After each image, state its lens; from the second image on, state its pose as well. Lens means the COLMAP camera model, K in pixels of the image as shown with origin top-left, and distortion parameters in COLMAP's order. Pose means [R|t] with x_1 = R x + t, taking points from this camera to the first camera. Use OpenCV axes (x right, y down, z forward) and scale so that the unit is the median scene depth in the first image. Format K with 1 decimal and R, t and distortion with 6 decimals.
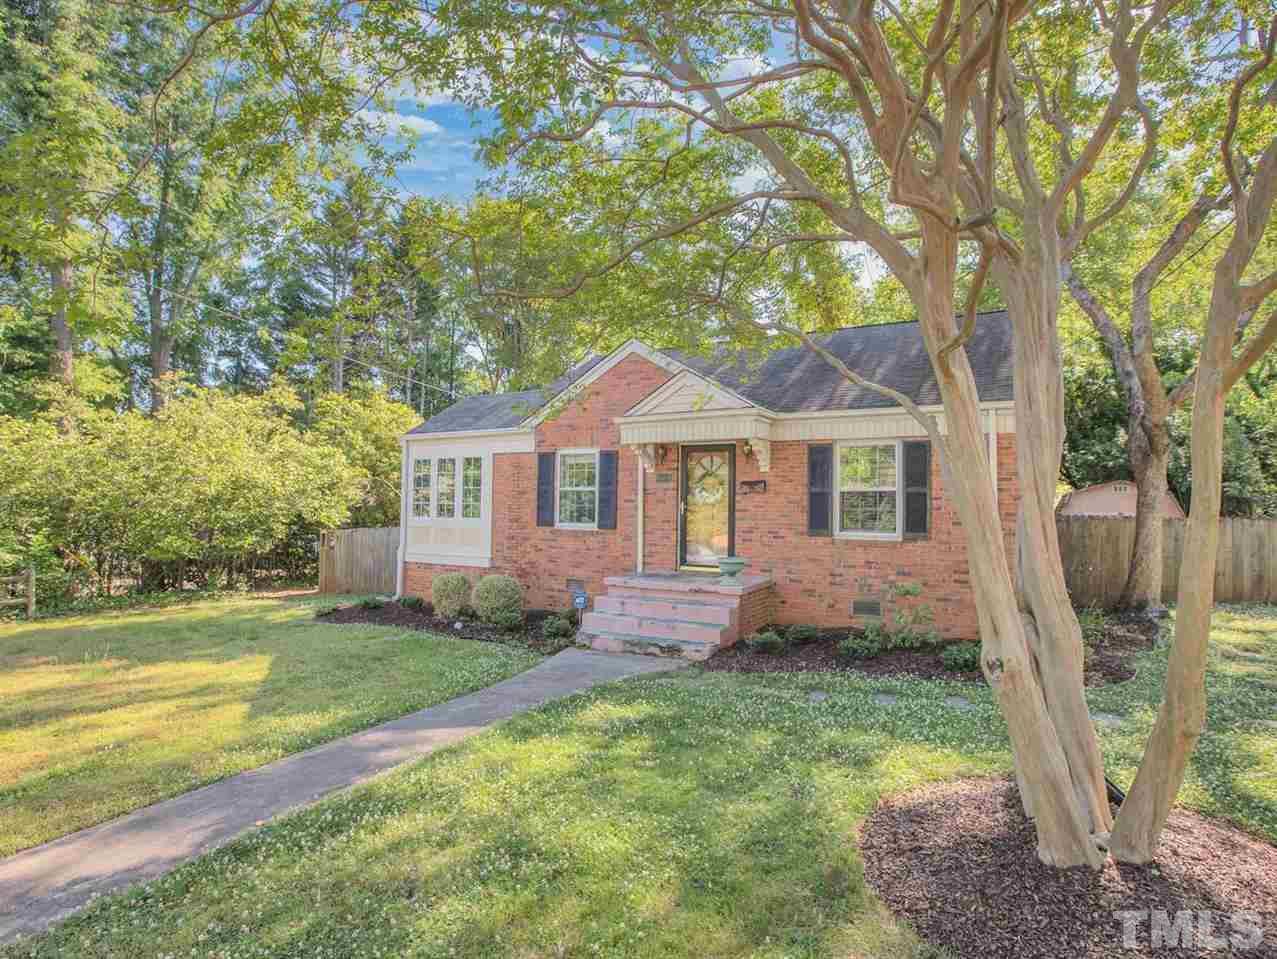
lens RADIAL K [[675.6, 0, 638.5], [0, 675.6, 479.5], [0, 0, 1]] dist [-0.061605, 0.025879]
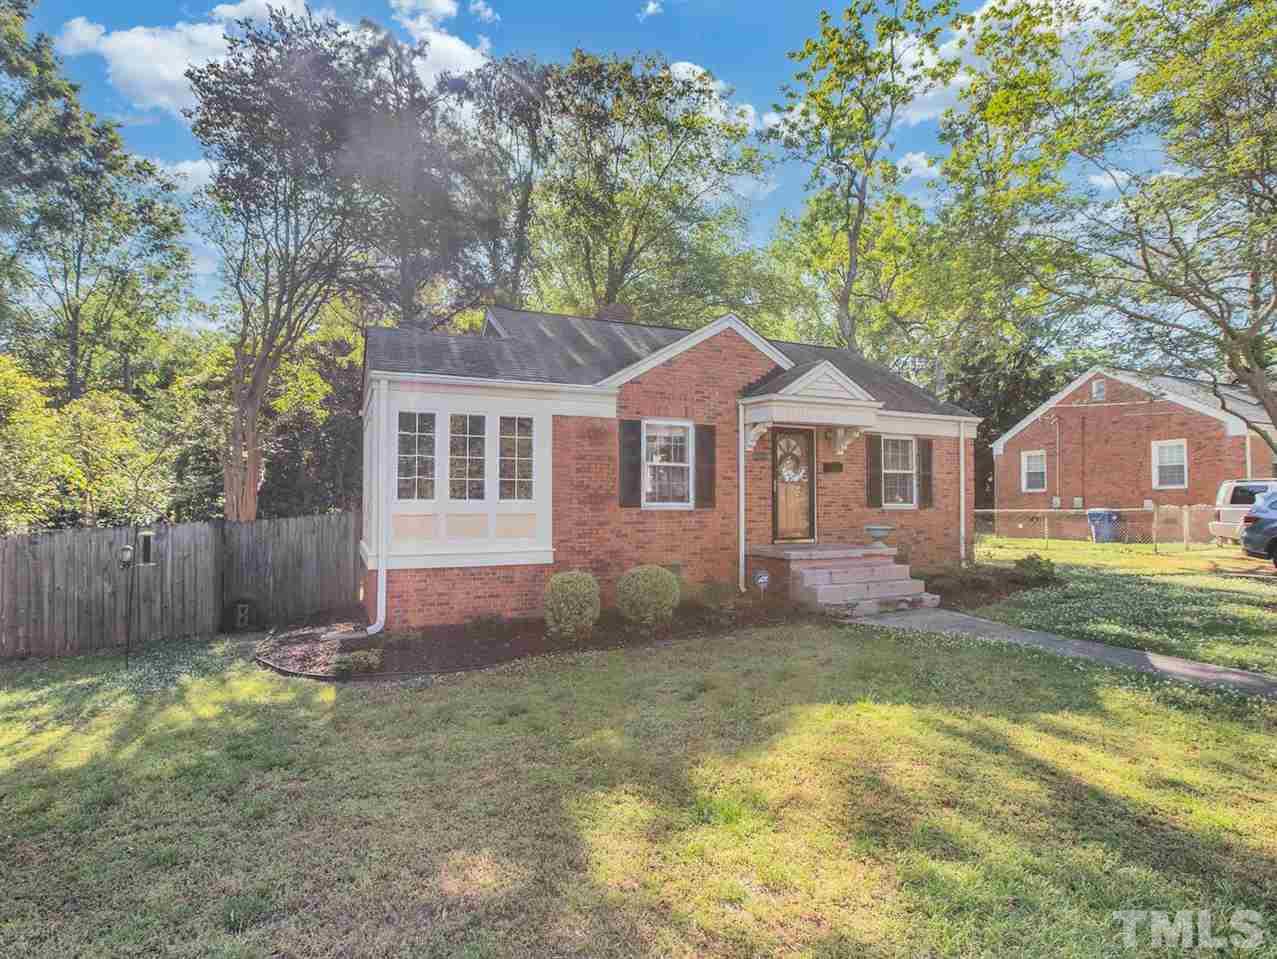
lens RADIAL K [[675.6, 0, 638.5], [0, 675.6, 479.5], [0, 0, 1]] dist [-0.061605, 0.025879]
pose [[0.589014, 0.010318, 0.808057, -0.863411], [-0.029752, 0.999517, 0.008924, 0.027819], [-0.807575, -0.029297, 0.589037, 0.515154]]
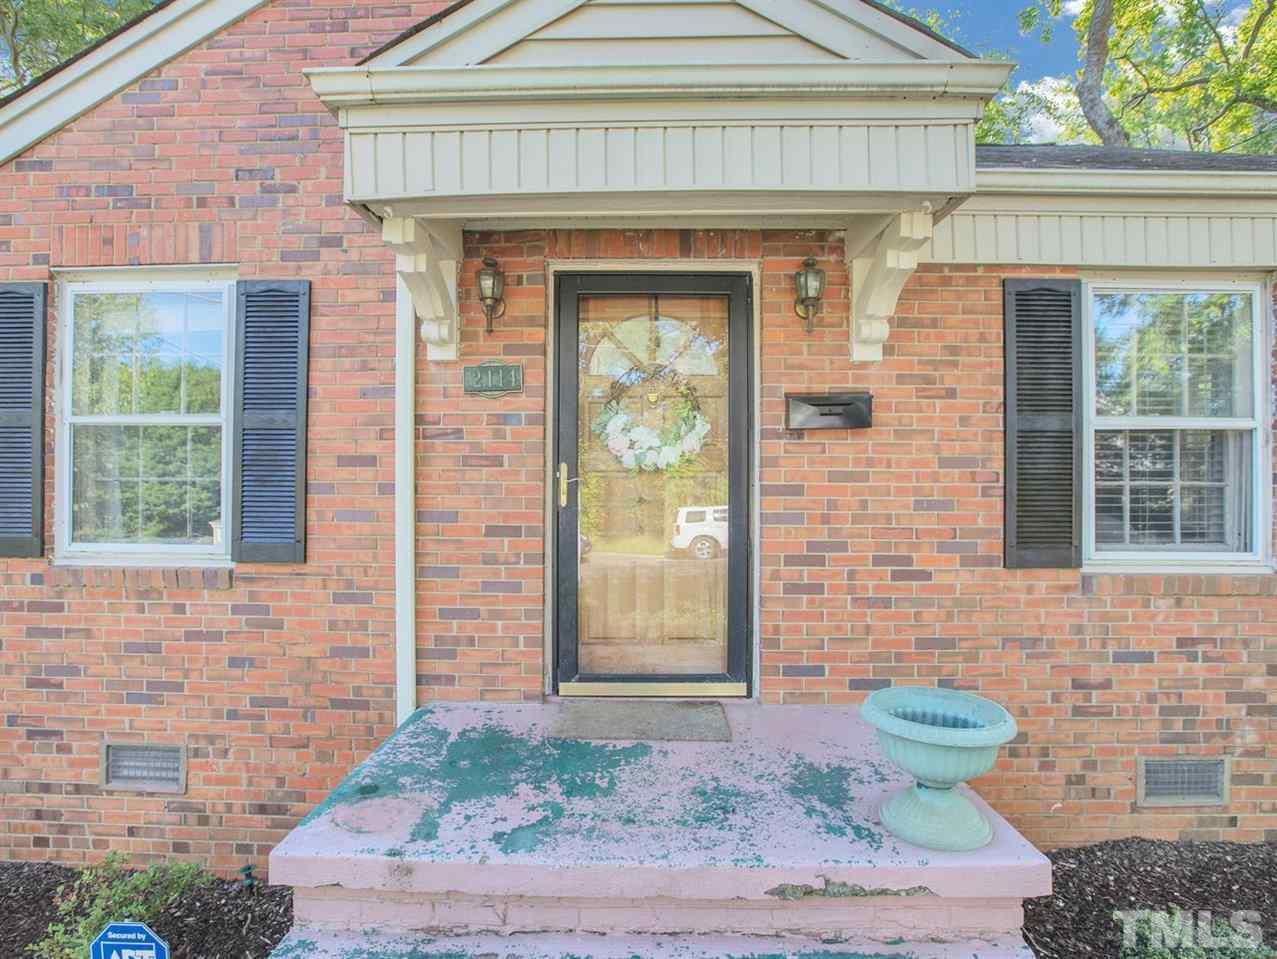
lens RADIAL K [[675.6, 0, 638.5], [0, 675.6, 479.5], [0, 0, 1]] dist [-0.061605, 0.025879]
pose [[0.881811, -0.006994, 0.471551, -0.041270], [-0.010151, 0.999377, 0.033806, 0.028401], [-0.471494, -0.034598, 0.881191, 0.684141]]
